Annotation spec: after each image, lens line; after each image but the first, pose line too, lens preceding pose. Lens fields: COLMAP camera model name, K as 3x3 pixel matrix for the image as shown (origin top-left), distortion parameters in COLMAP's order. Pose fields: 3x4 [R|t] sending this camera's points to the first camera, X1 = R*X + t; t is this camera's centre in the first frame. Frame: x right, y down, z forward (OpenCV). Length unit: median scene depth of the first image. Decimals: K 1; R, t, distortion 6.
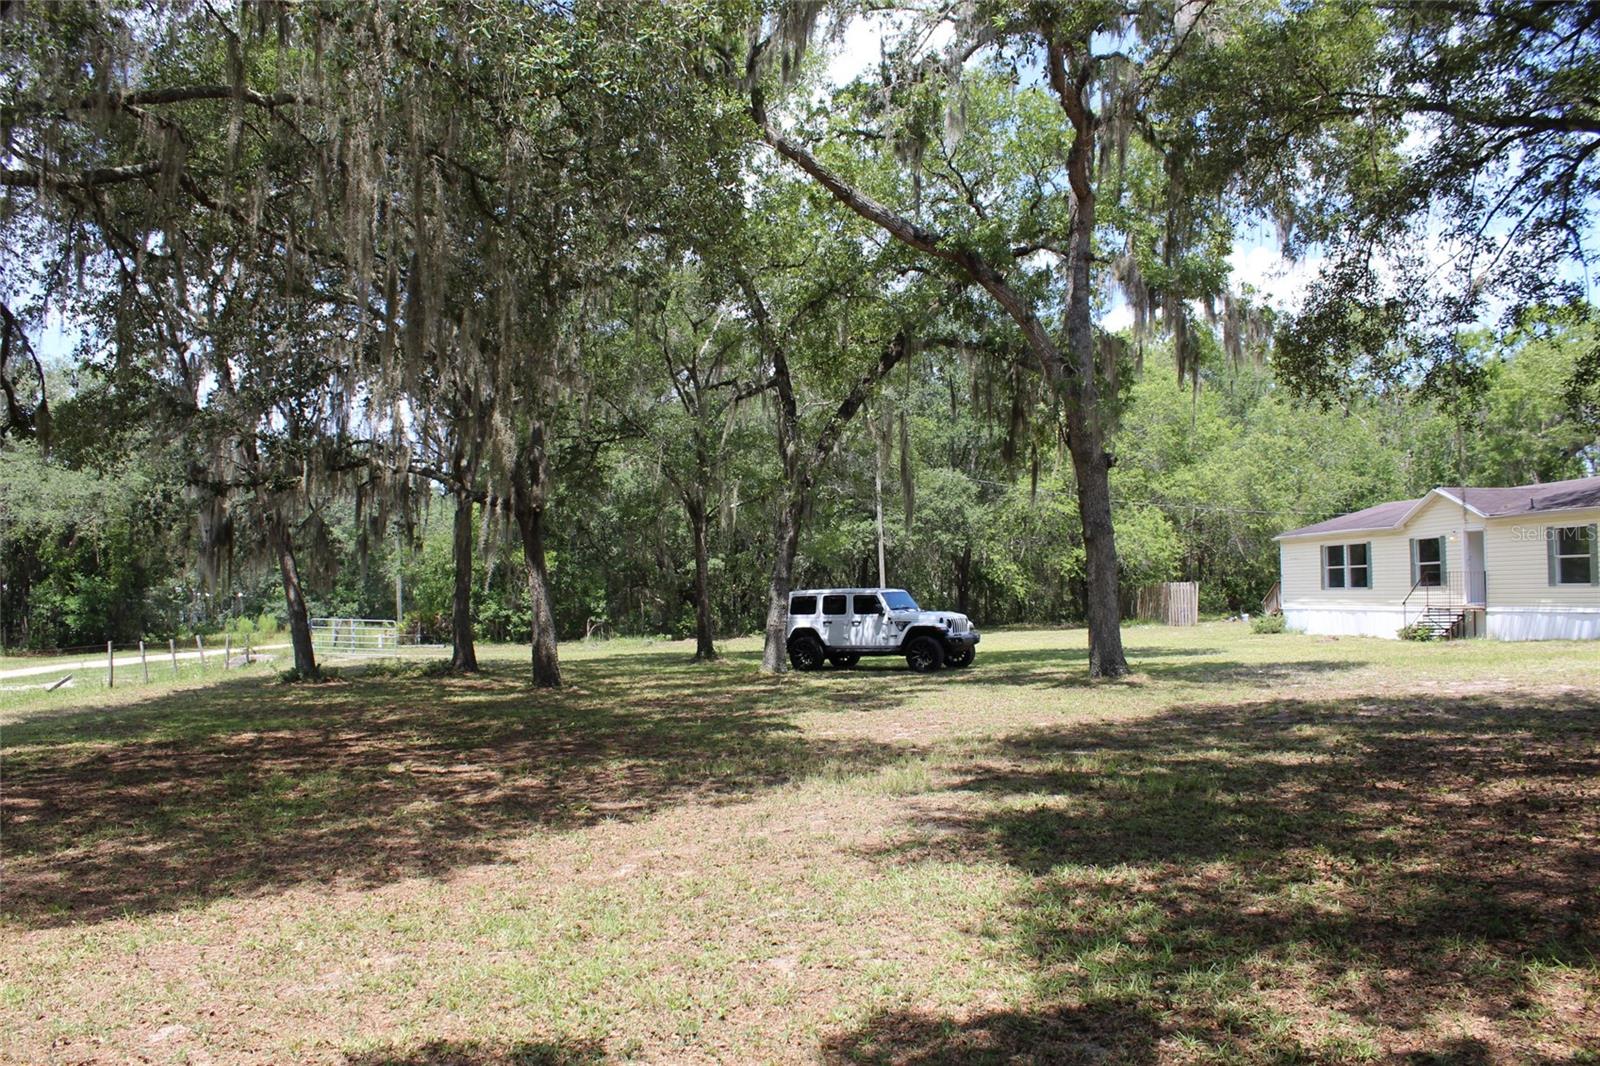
lens RADIAL K [[1331.4, 0, 802.2], [0, 1331.4, 545.5], [0, 0, 1]] dist [-0.160146, 0.138694]
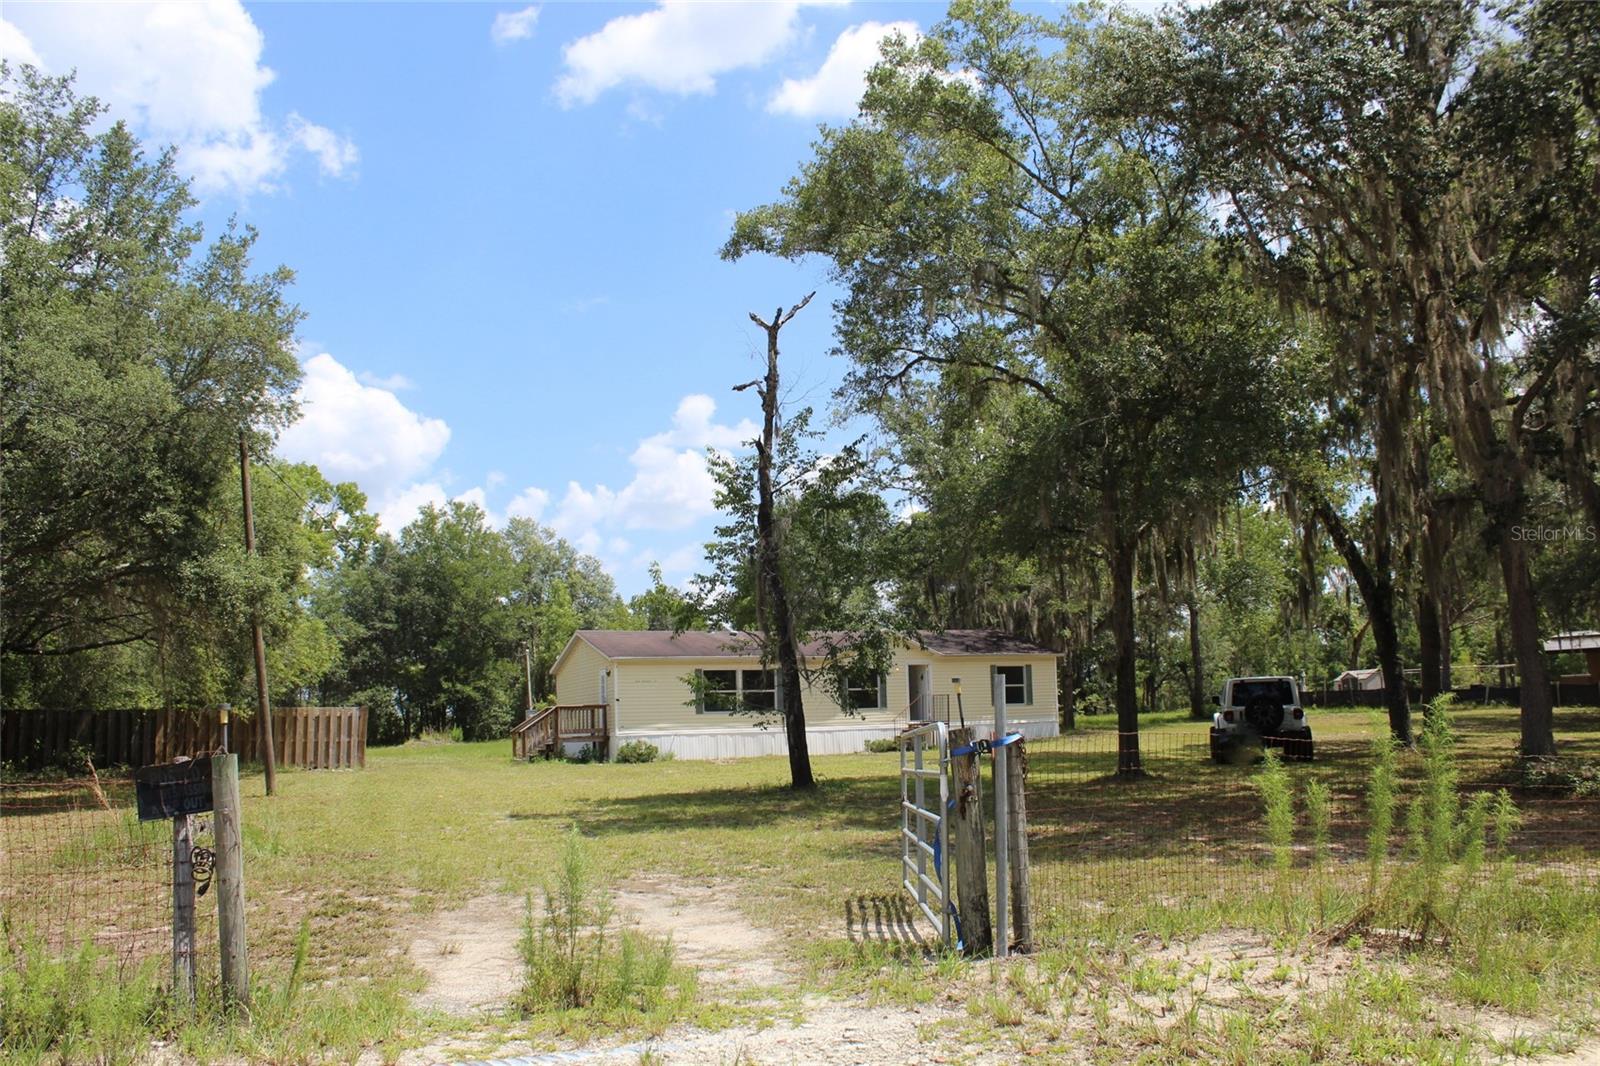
lens RADIAL K [[1331.4, 0, 810.6], [0, 1331.4, 538.2], [0, 0, 1]] dist [-0.160146, 0.138694]
pose [[-0.276966, 0.147507, 0.949490, -0.825200], [-0.005810, 0.987872, -0.155165, 0.079985], [-0.960862, -0.048492, -0.272750, 1.662240]]
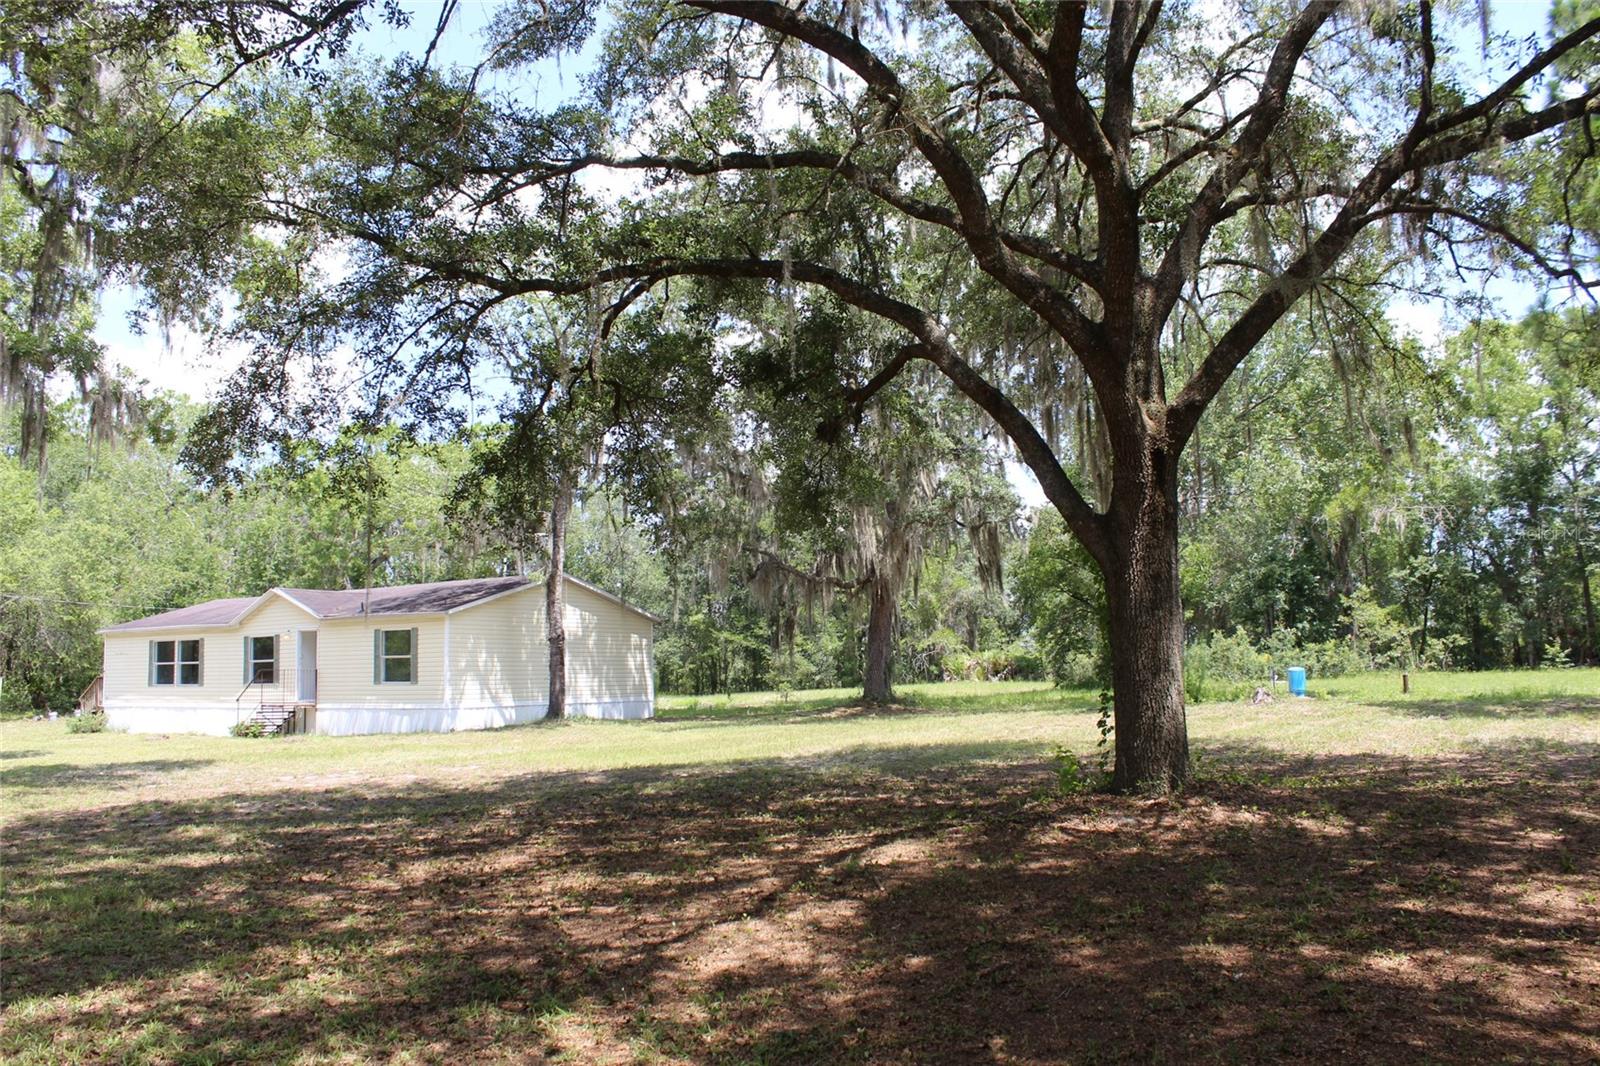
lens RADIAL K [[1331.4, 0, 800.3], [0, 1331.4, 536.2], [0, 0, 1]] dist [-0.160146, 0.138694]
pose [[0.647514, 0.079539, 0.757891, -0.030044], [-0.017028, 0.995800, -0.089960, 0.000738], [-0.761863, 0.045345, 0.646149, 0.010299]]
